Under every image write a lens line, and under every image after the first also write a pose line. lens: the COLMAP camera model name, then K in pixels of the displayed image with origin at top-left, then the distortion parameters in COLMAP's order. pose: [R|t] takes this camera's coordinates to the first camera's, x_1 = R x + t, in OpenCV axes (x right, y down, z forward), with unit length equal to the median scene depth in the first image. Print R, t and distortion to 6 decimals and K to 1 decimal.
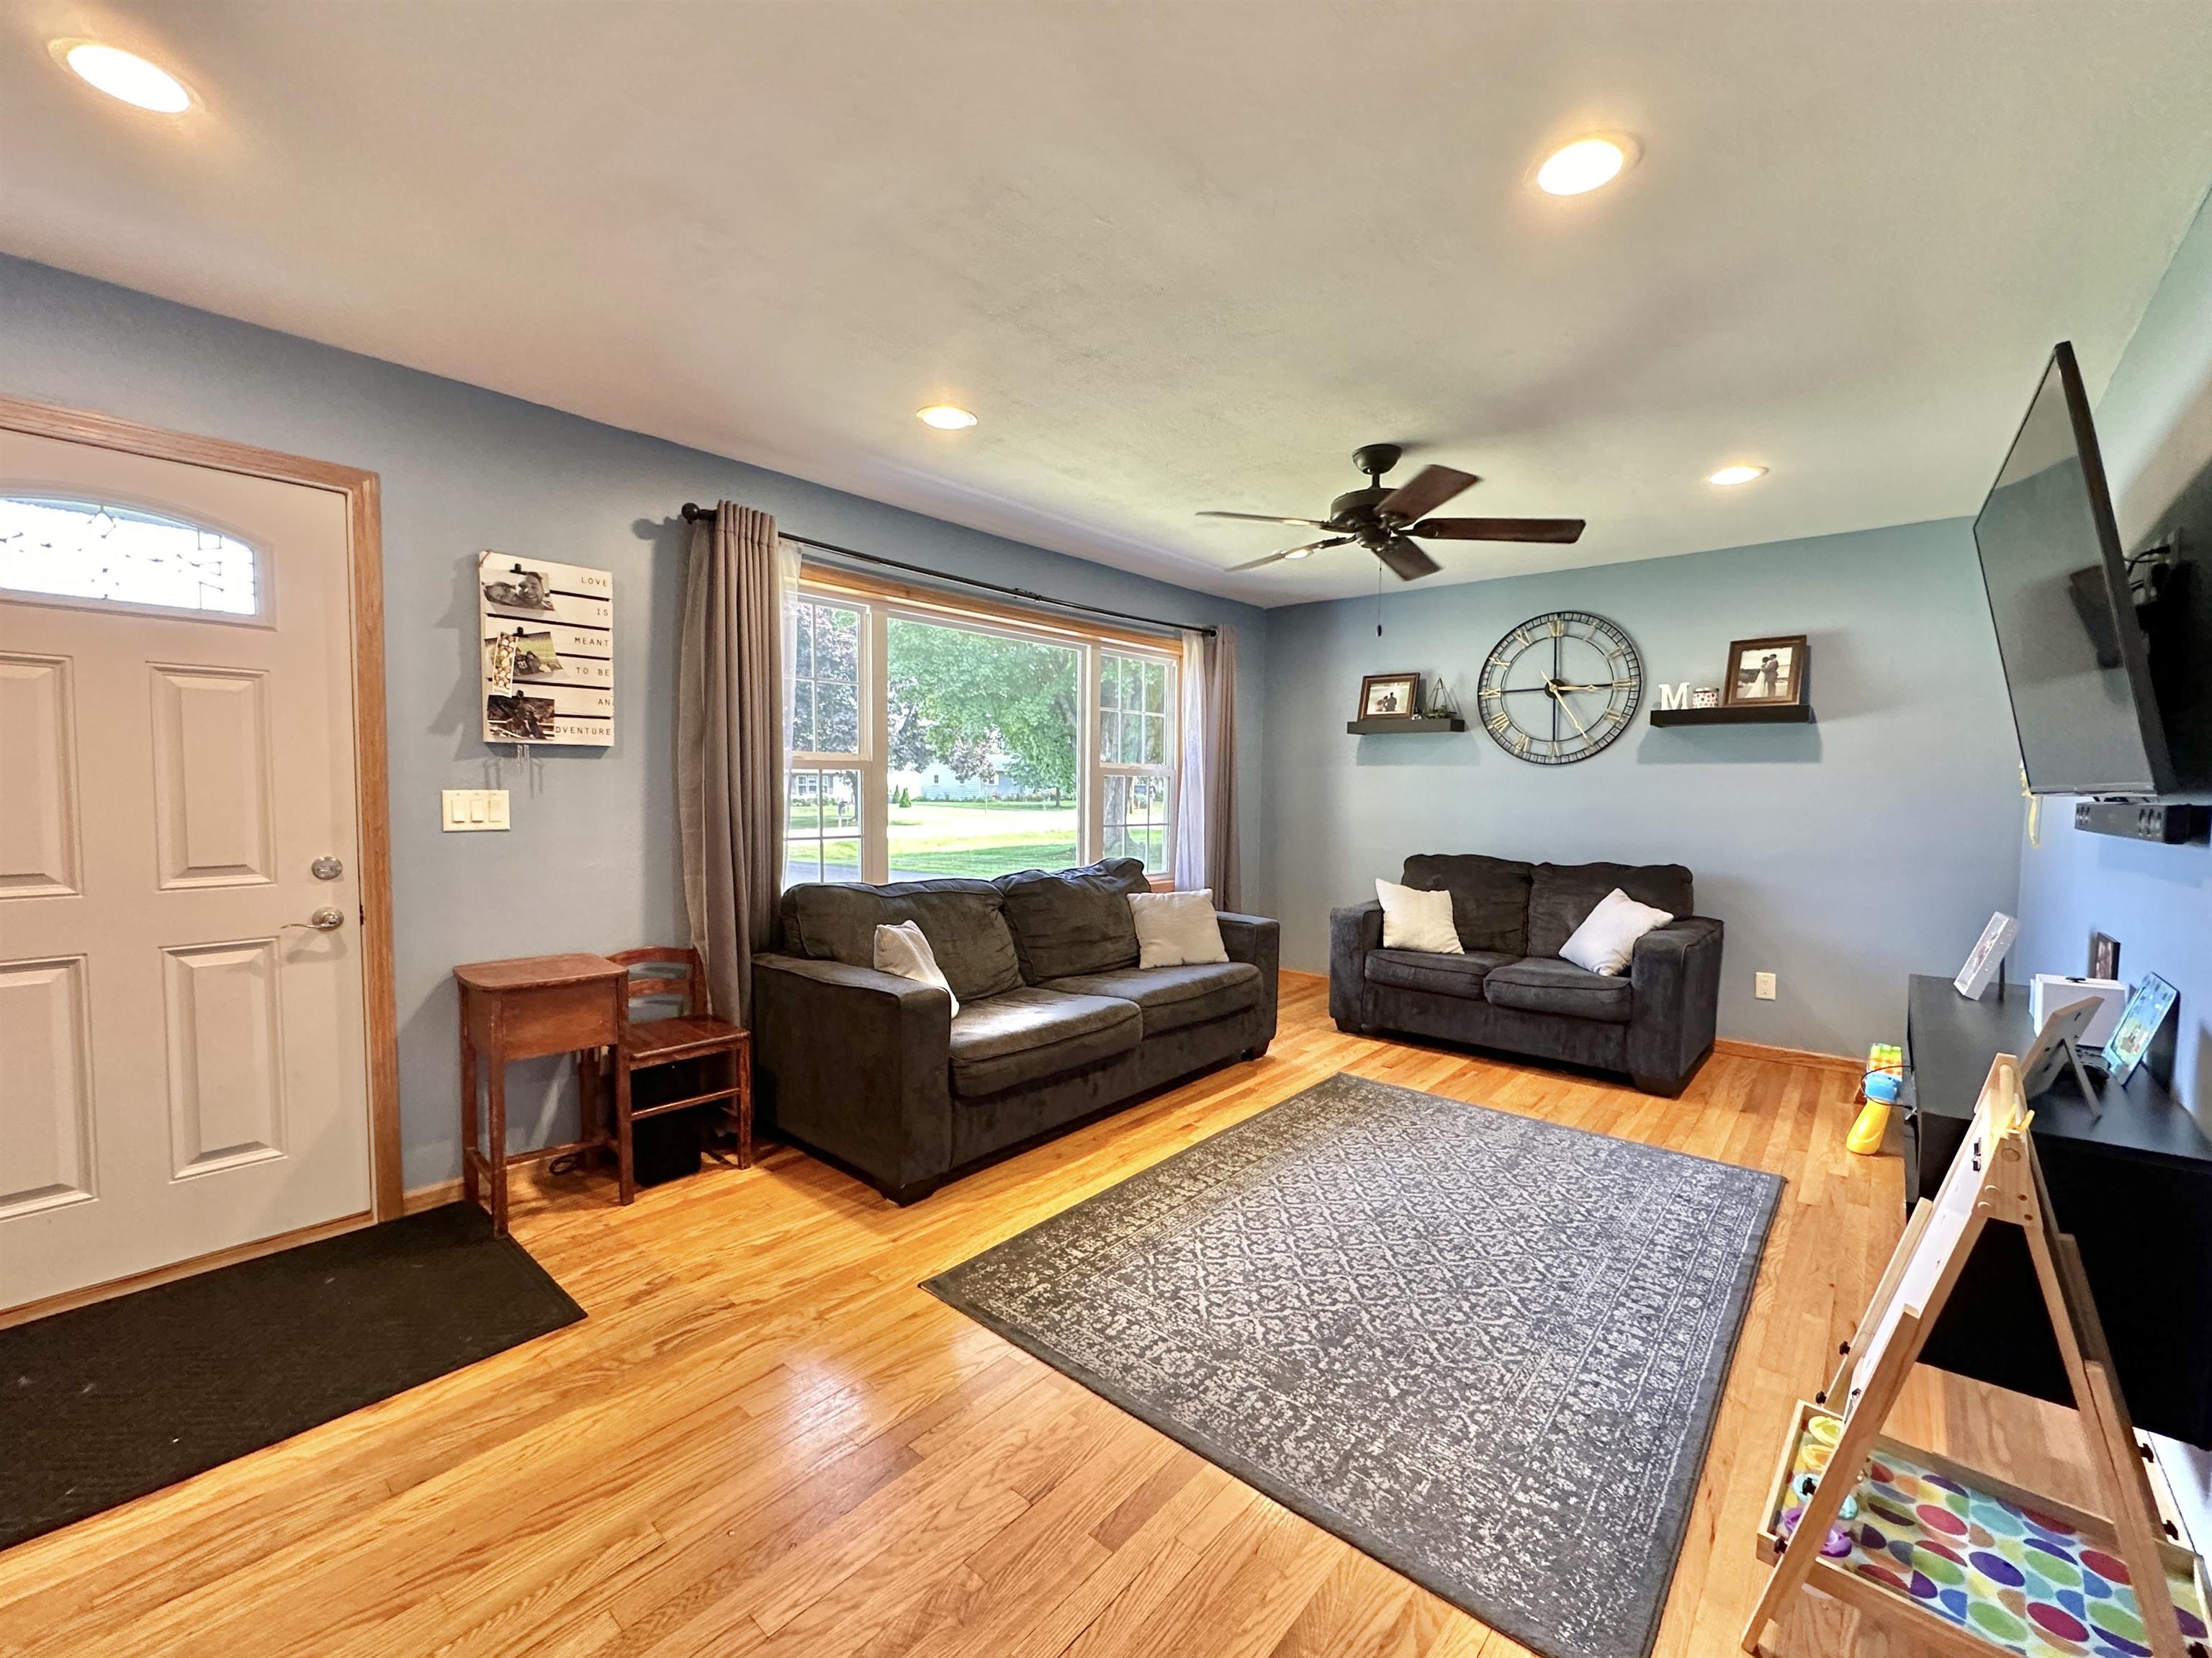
lens RADIAL K [[906.1, 0, 1112.0], [0, 906.1, 827.4], [0, 0, 1]] dist [-0.002232, 0.000366]
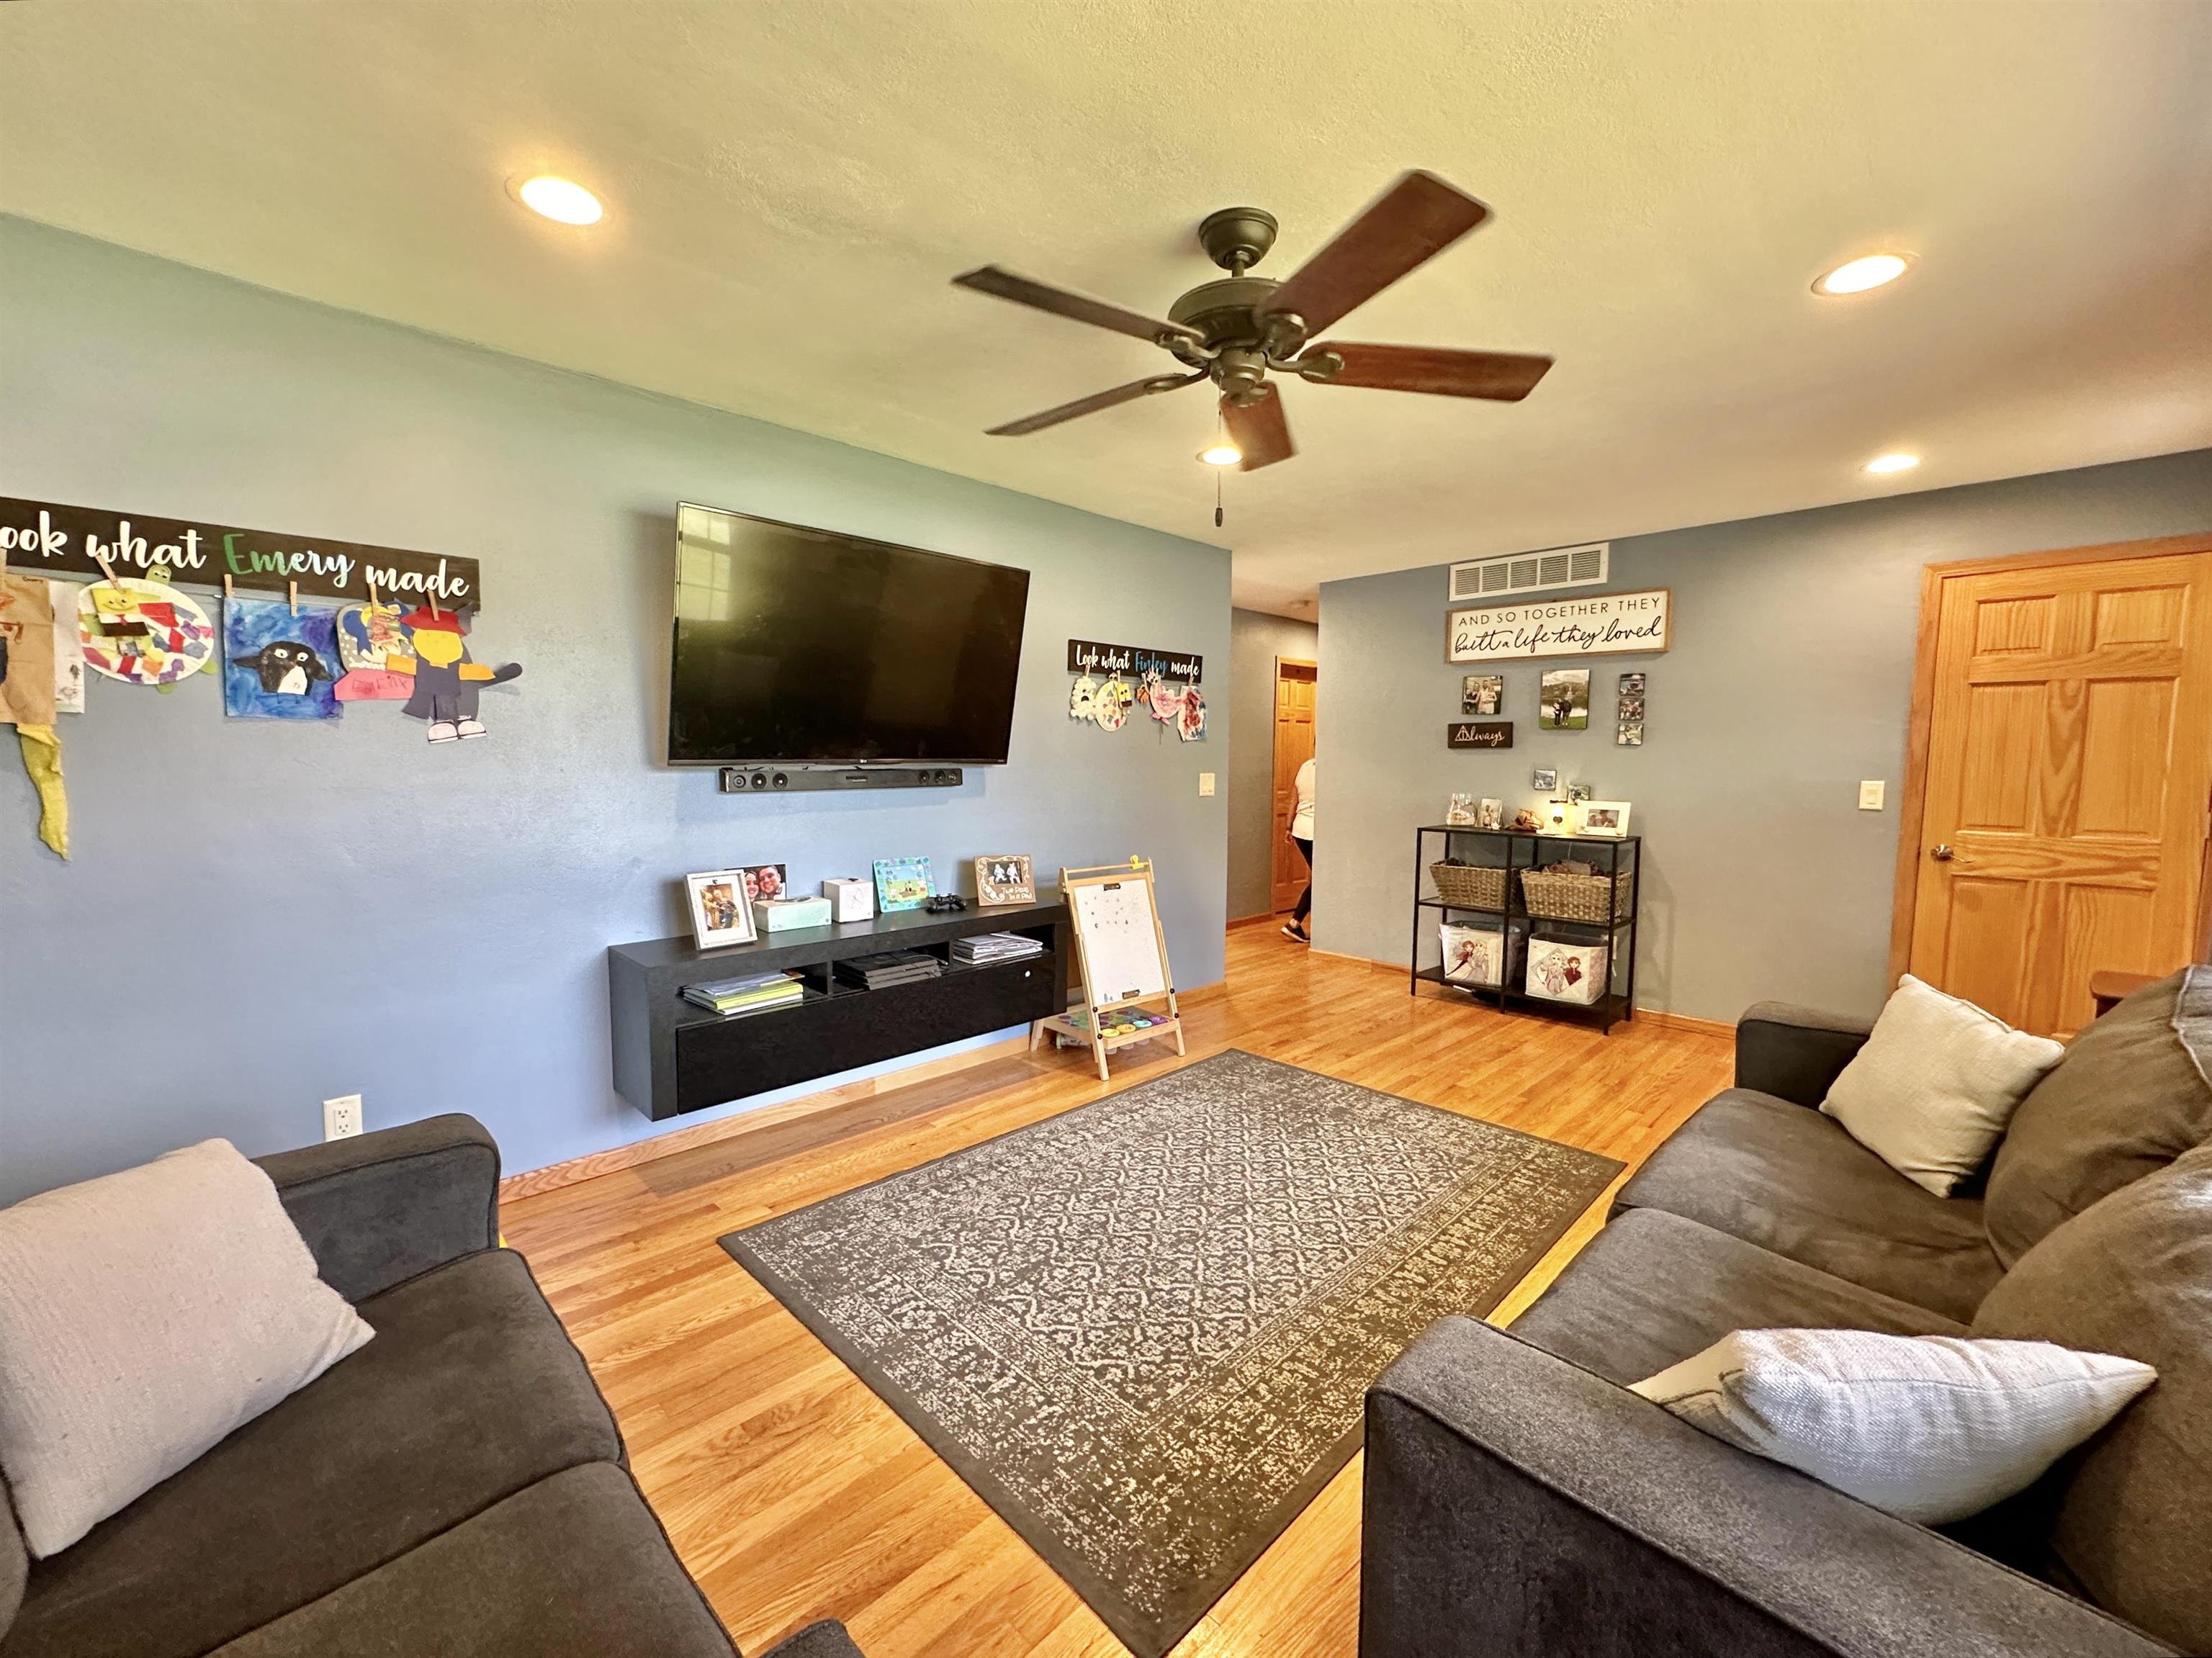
lens RADIAL K [[900.5, 0, 1106.0], [0, 900.5, 829.0], [0, 0, 1]] dist [-0.001482, -0.000067]
pose [[-0.996922, -0.023515, 0.074788, 0.391263], [-0.013626, 0.991409, 0.130088, -0.109676], [-0.077204, 0.128668, -0.988678, 1.999334]]
